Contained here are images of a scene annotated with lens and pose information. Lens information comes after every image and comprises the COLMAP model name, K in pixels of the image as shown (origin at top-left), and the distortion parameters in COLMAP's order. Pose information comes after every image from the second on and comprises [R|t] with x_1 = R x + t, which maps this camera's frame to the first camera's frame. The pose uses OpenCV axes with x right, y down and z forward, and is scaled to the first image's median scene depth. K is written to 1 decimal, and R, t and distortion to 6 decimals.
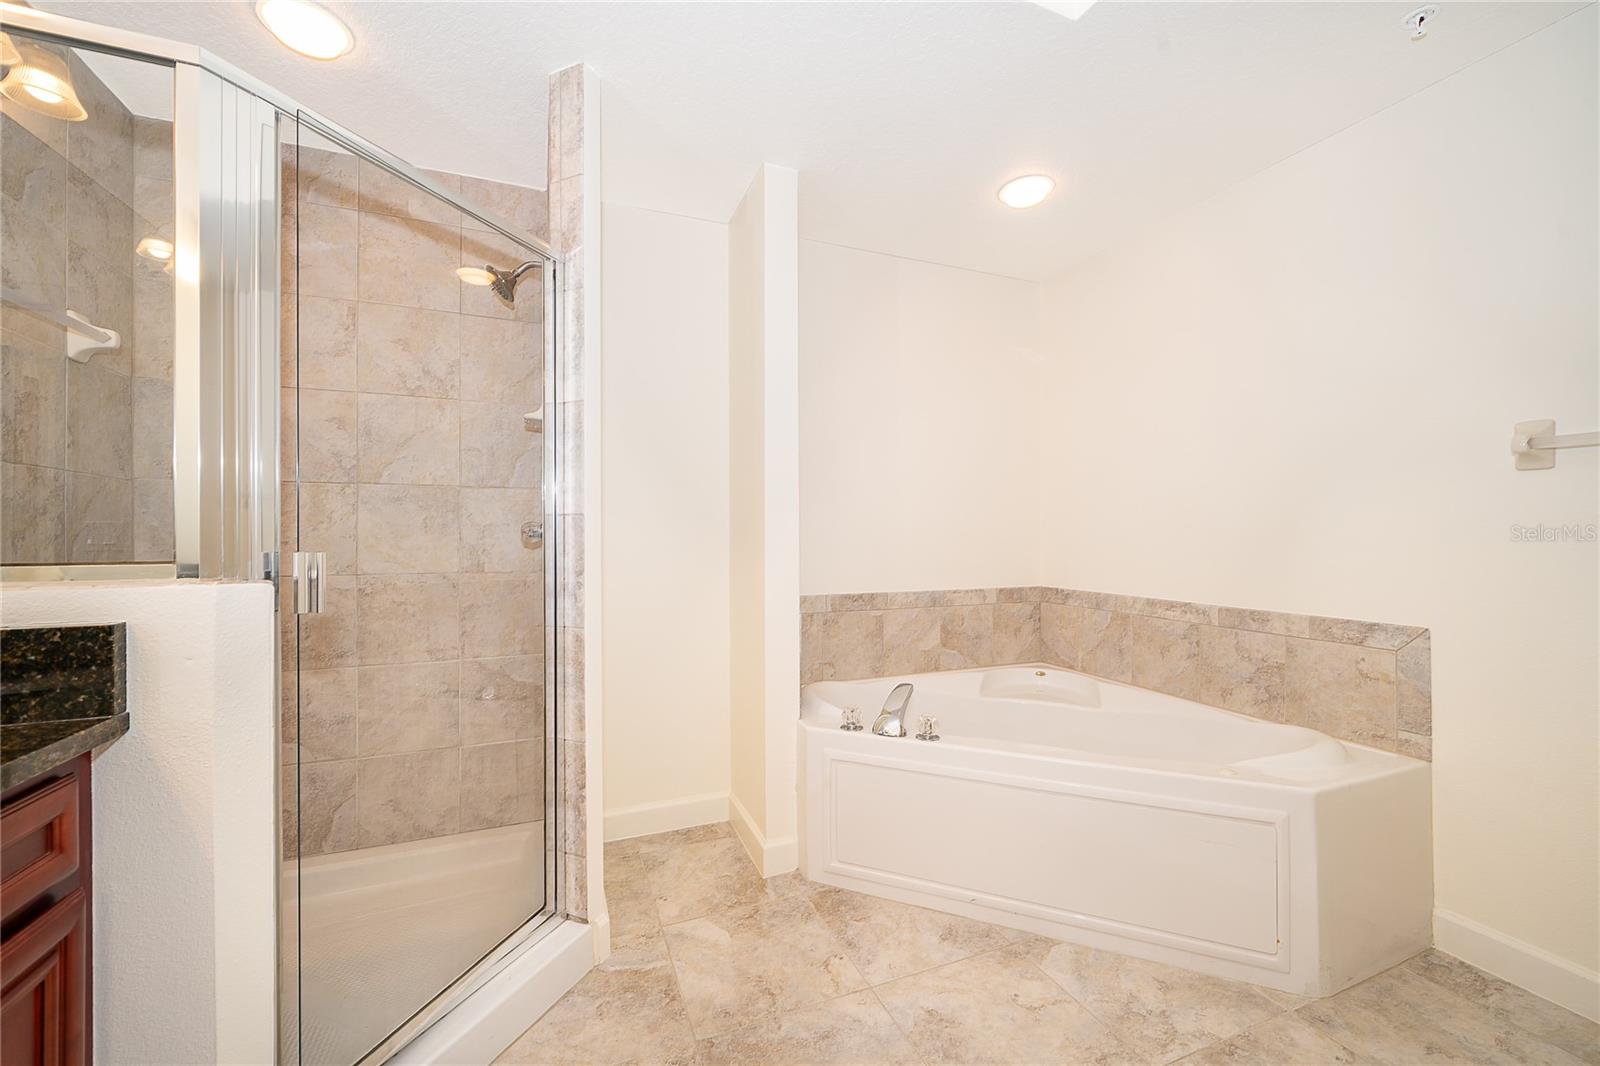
lens RADIAL K [[630.2, 0, 799.6], [0, 630.2, 522.0], [0, 0, 1]] dist [-0.003531, -0.000207]
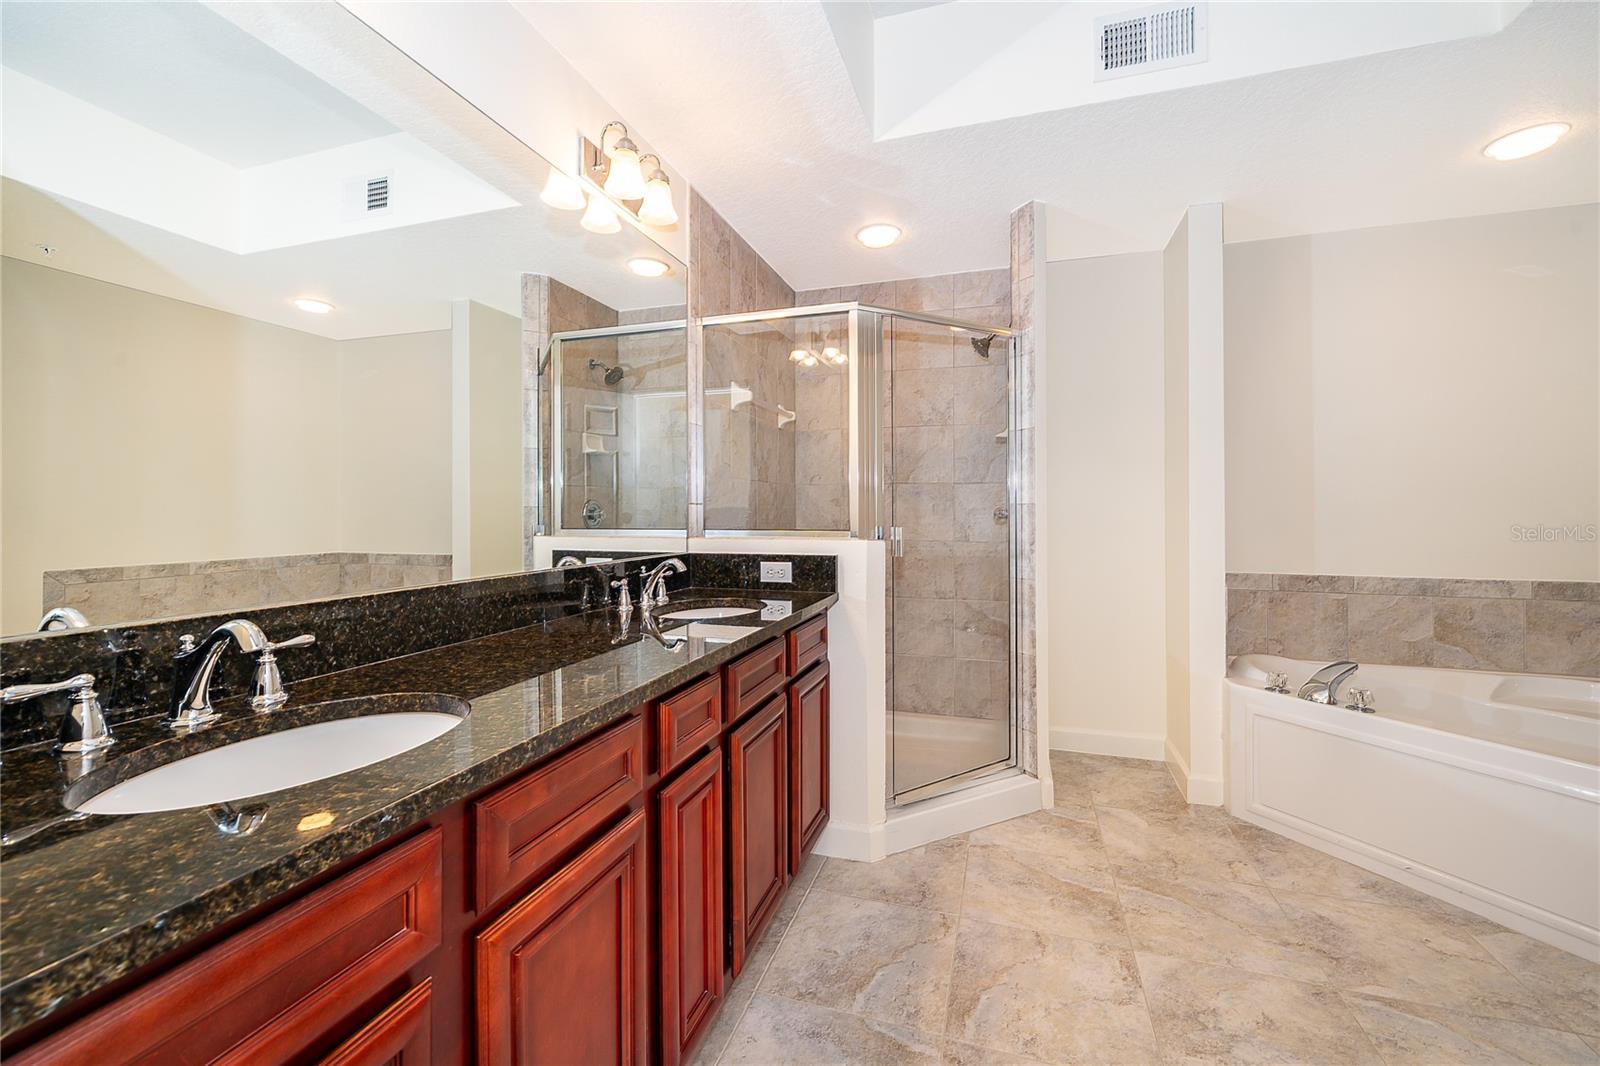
lens RADIAL K [[630.2, 0, 799.6], [0, 630.2, 522.0], [0, 0, 1]] dist [-0.003531, -0.000207]
pose [[0.758564, 0.011810, -0.651491, 0.165712], [0.012888, 0.999368, 0.033123, -0.021102], [0.651471, -0.033523, 0.757933, -0.396711]]
